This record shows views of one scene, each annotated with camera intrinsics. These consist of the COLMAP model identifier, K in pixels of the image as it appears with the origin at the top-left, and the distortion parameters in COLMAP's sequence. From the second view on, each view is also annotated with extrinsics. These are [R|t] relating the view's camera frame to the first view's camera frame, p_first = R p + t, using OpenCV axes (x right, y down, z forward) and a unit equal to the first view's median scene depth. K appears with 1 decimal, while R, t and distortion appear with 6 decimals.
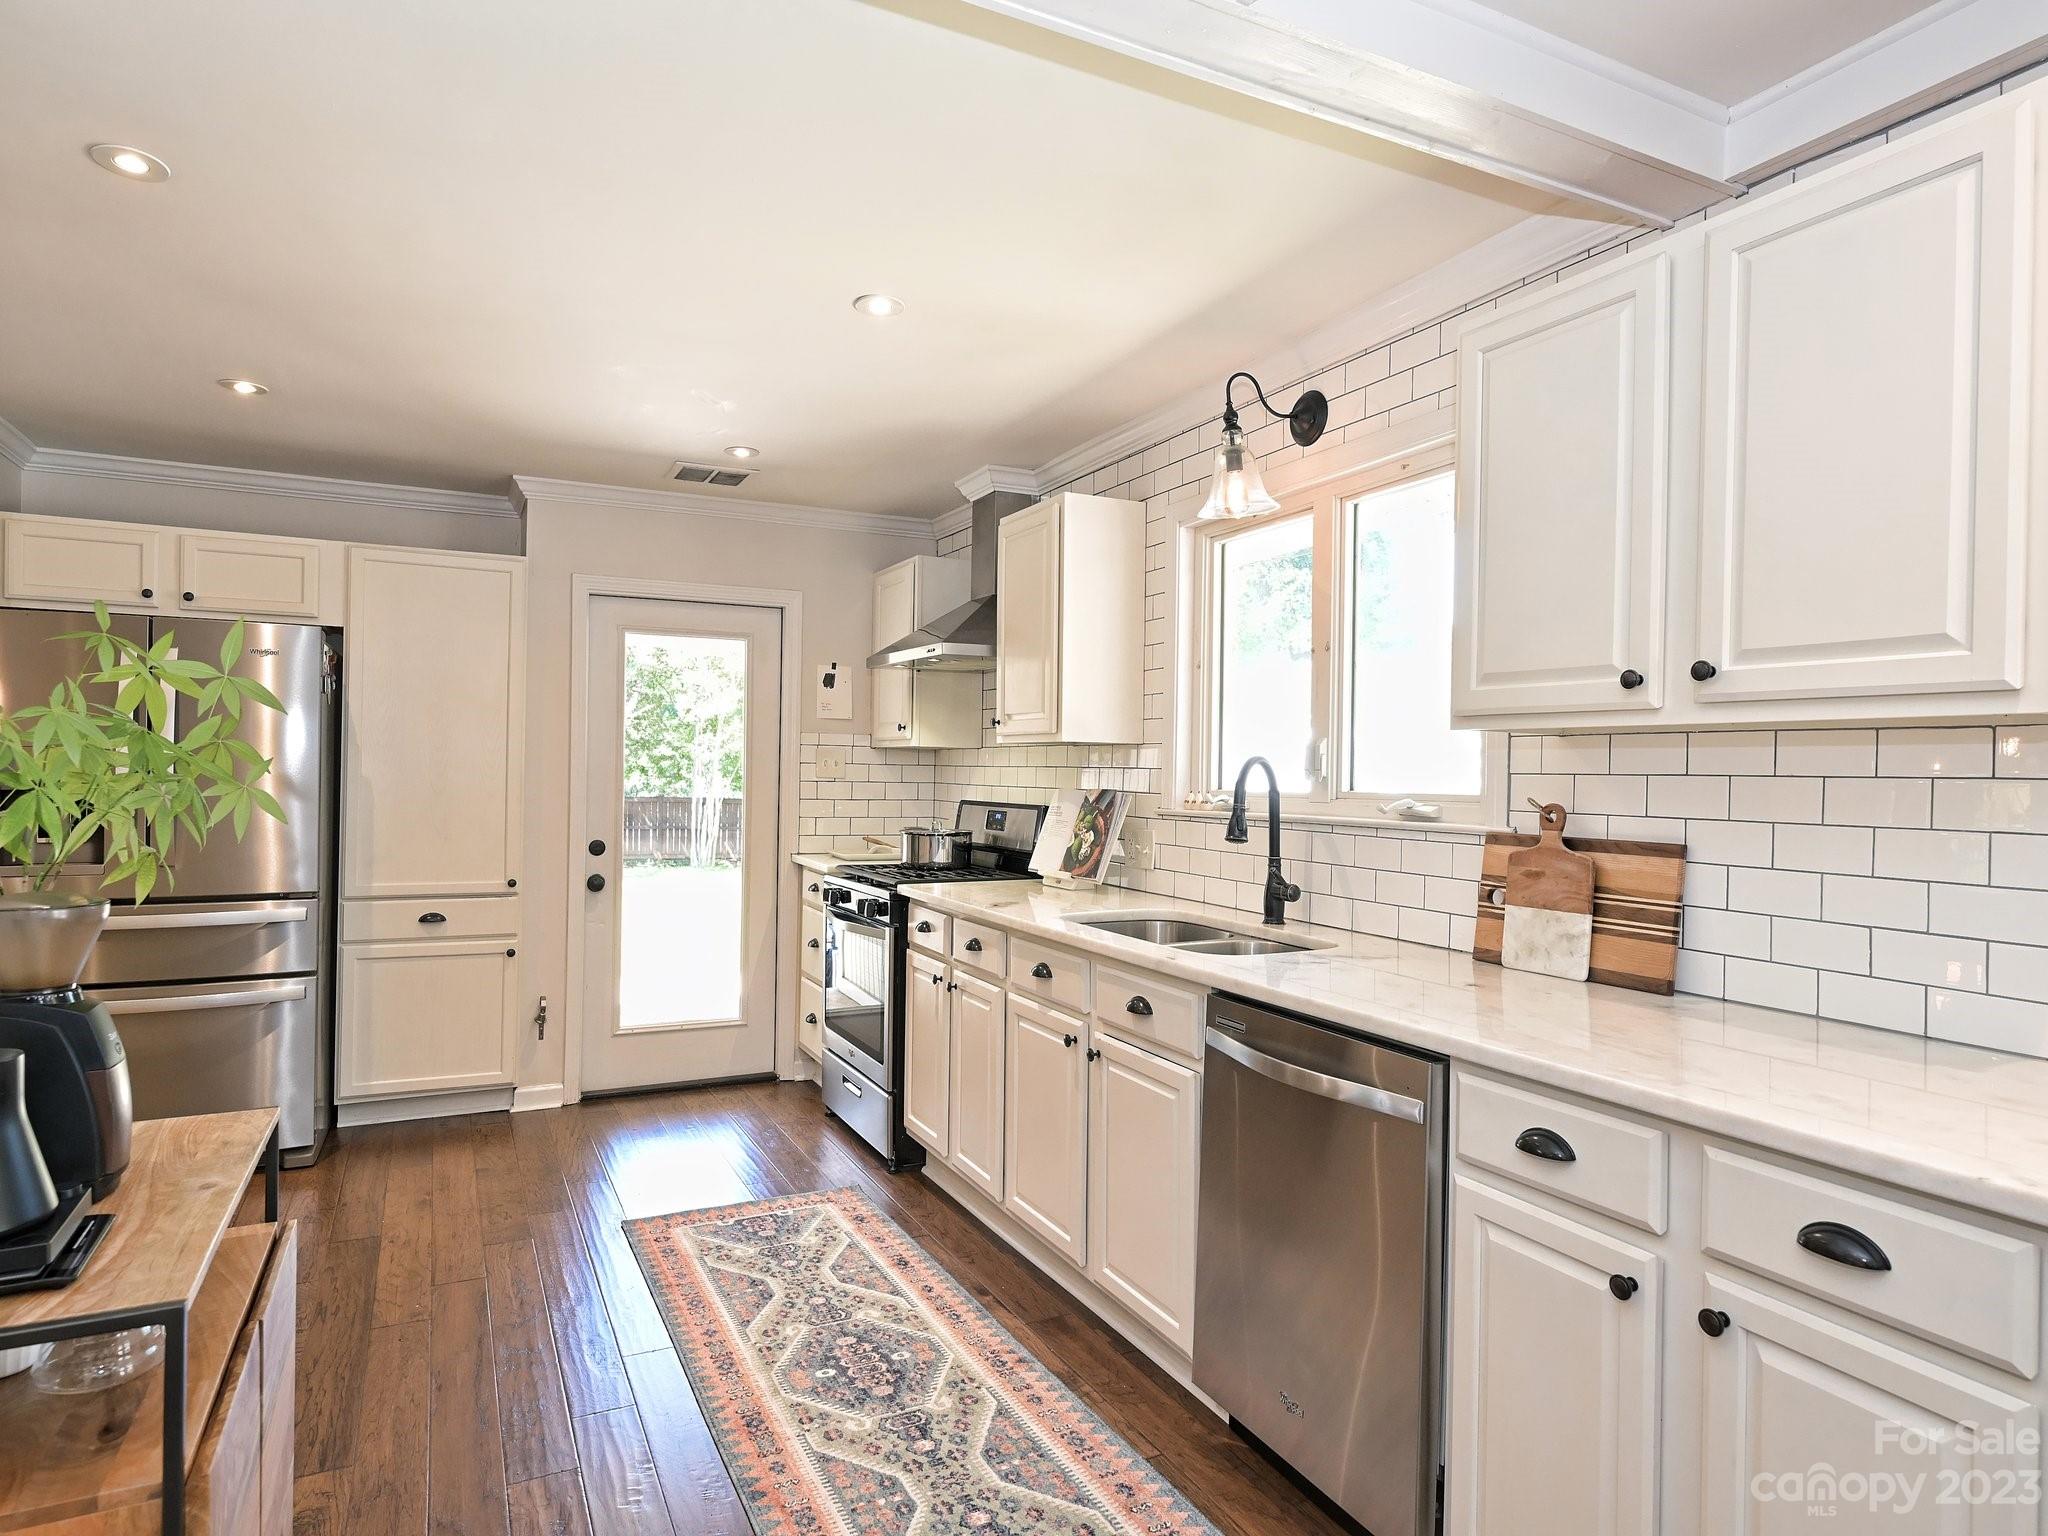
lens RADIAL K [[1168.3, 0, 1023.2], [0, 1168.3, 771.3], [0, 0, 1]] dist [-0.005754, -0.000082]
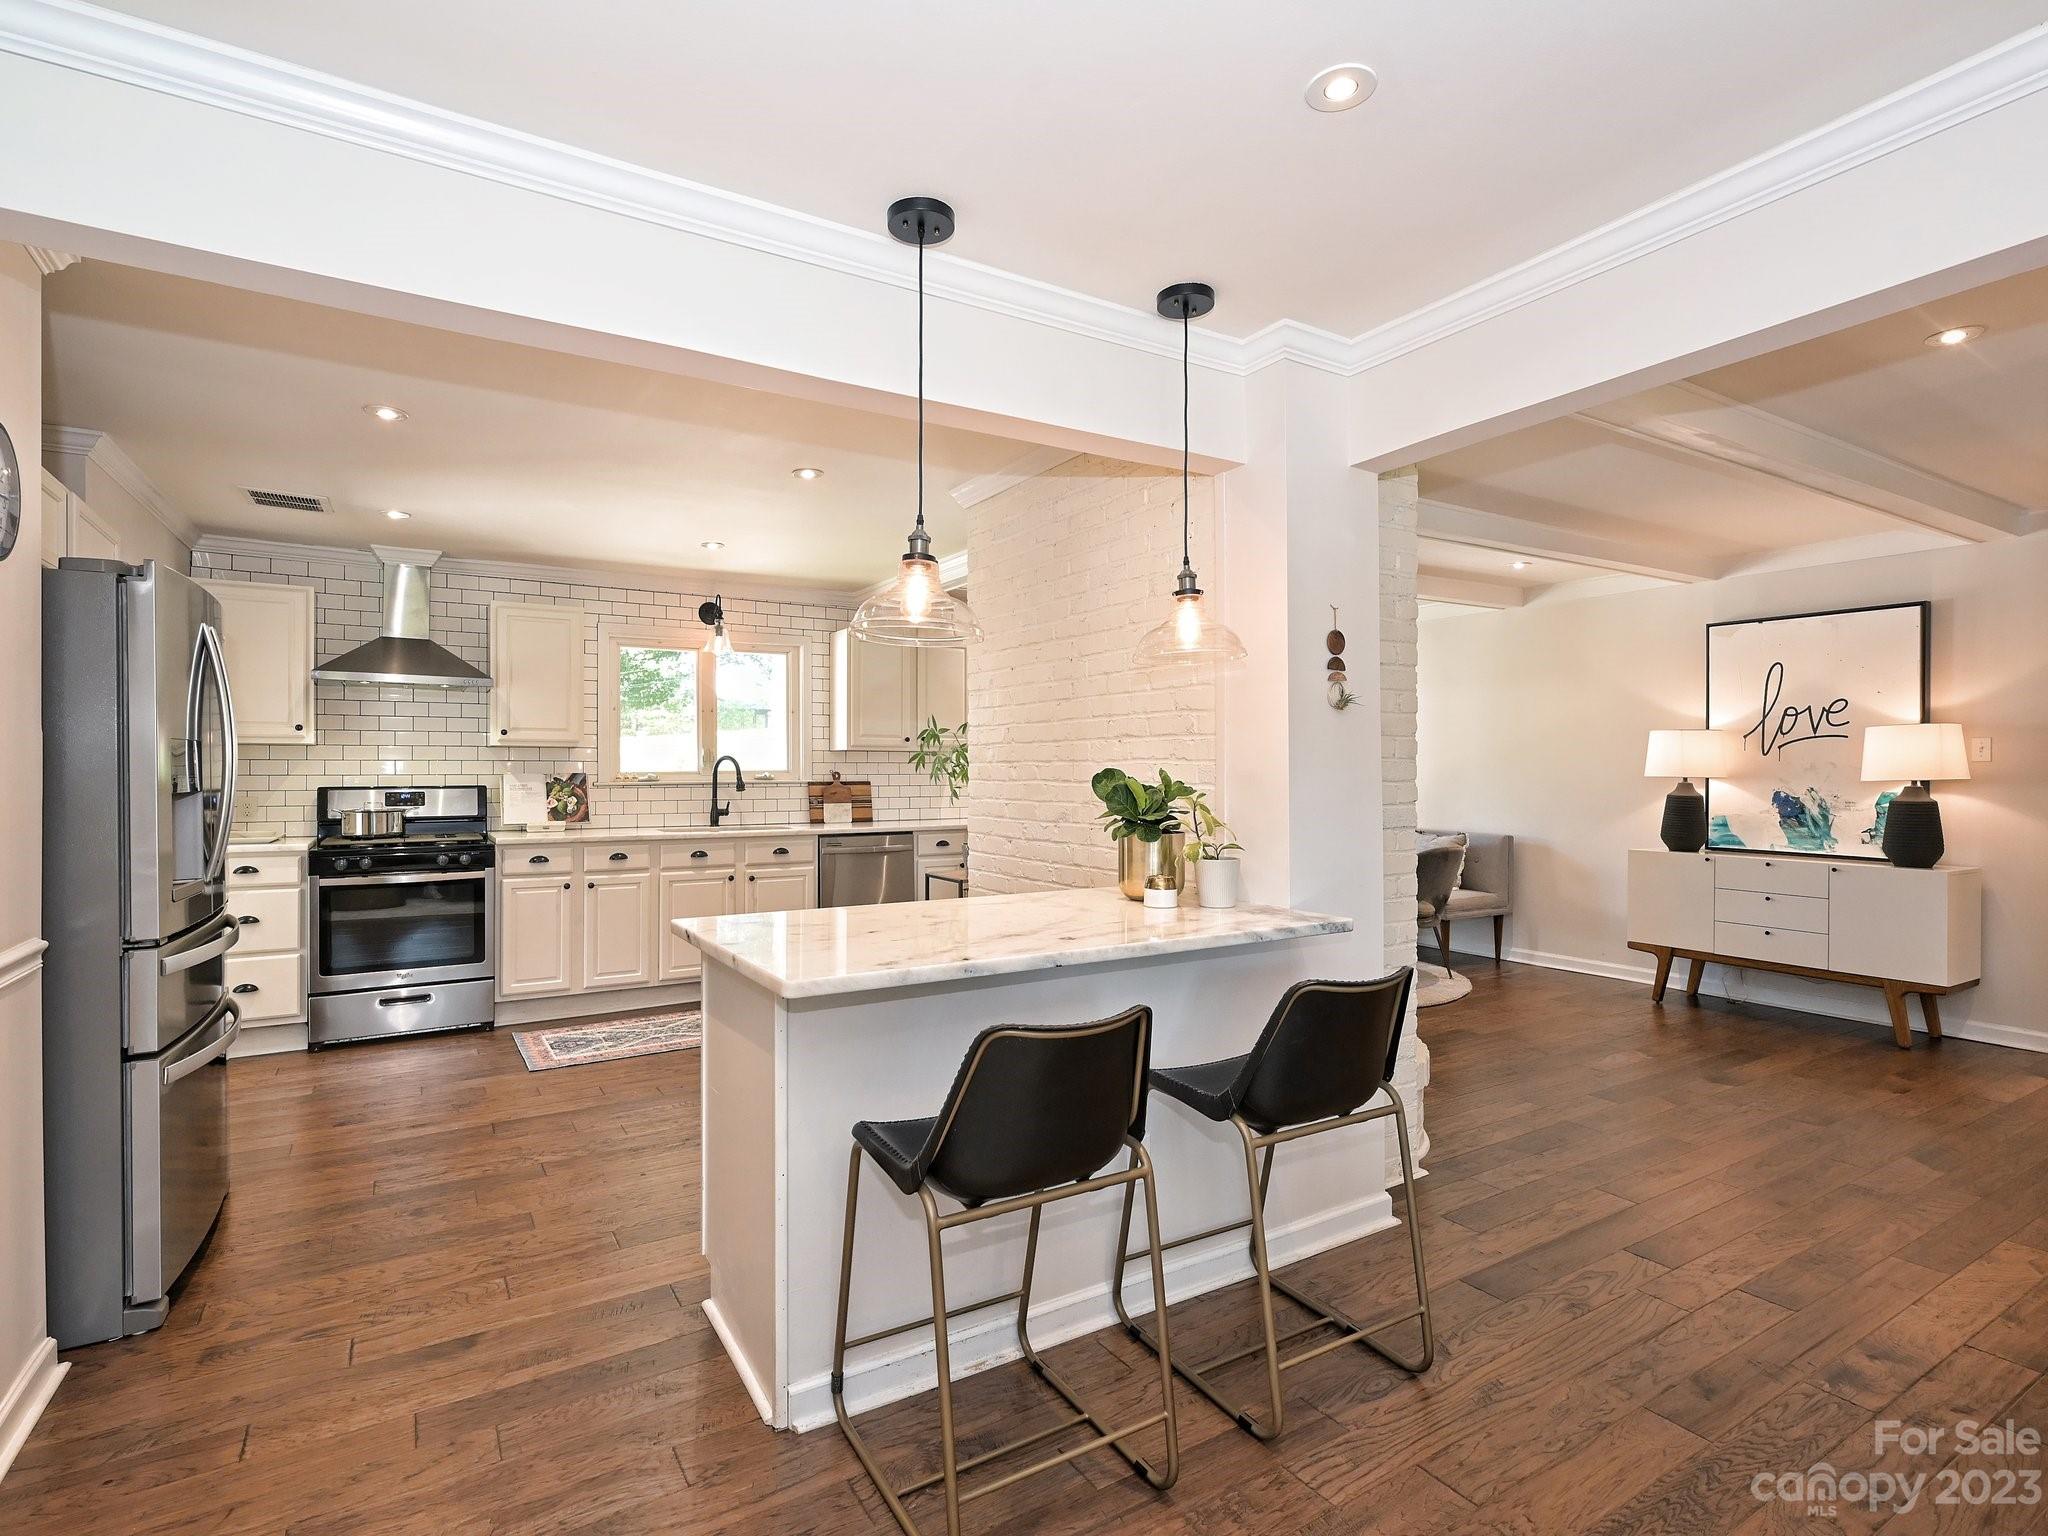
lens RADIAL K [[1005.0, 0, 1018.2], [0, 1005.0, 767.2], [0, 0, 1]] dist [-0.000709, 0.000303]
pose [[-0.082293, -0.009112, 0.996567, -2.112031], [0.002502, 0.999953, 0.009350, -0.008865], [-0.996605, 0.003263, -0.082266, 0.621564]]
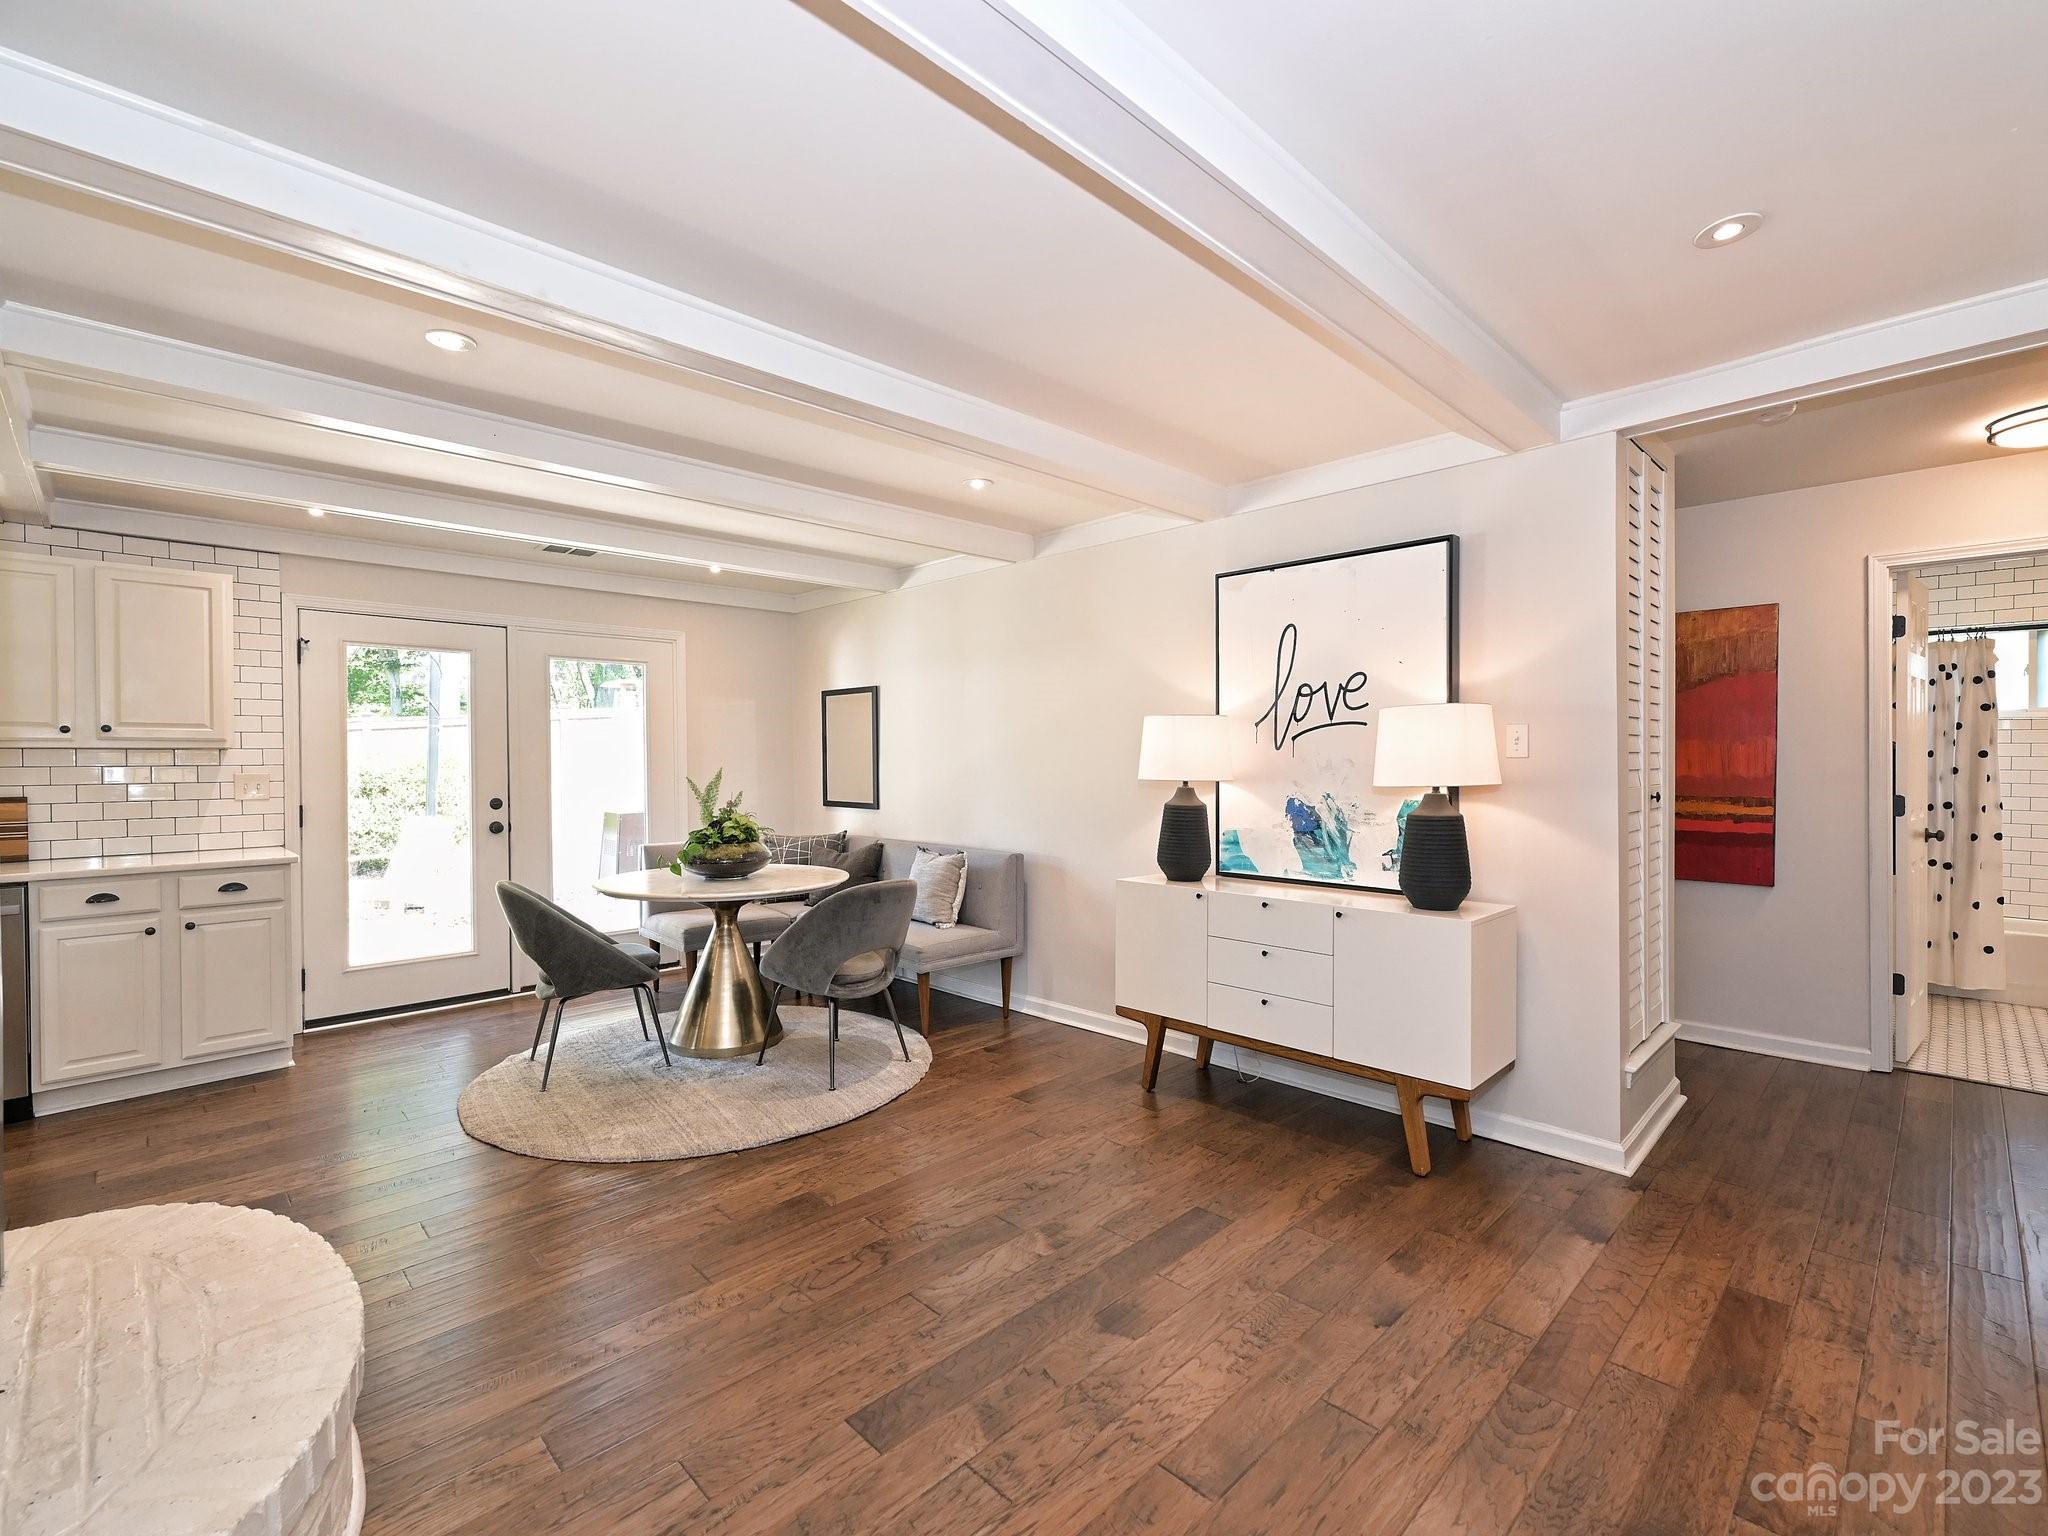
lens RADIAL K [[908.6, 0, 1015.0], [0, 908.6, 768.1], [0, 0, 1]] dist [0.001473, -0.000047]
pose [[-0.306470, -0.016658, 0.951735, -1.390409], [0.007284, 0.999777, 0.019844, -0.012416], [-0.951852, 0.013014, -0.306280, -0.255174]]
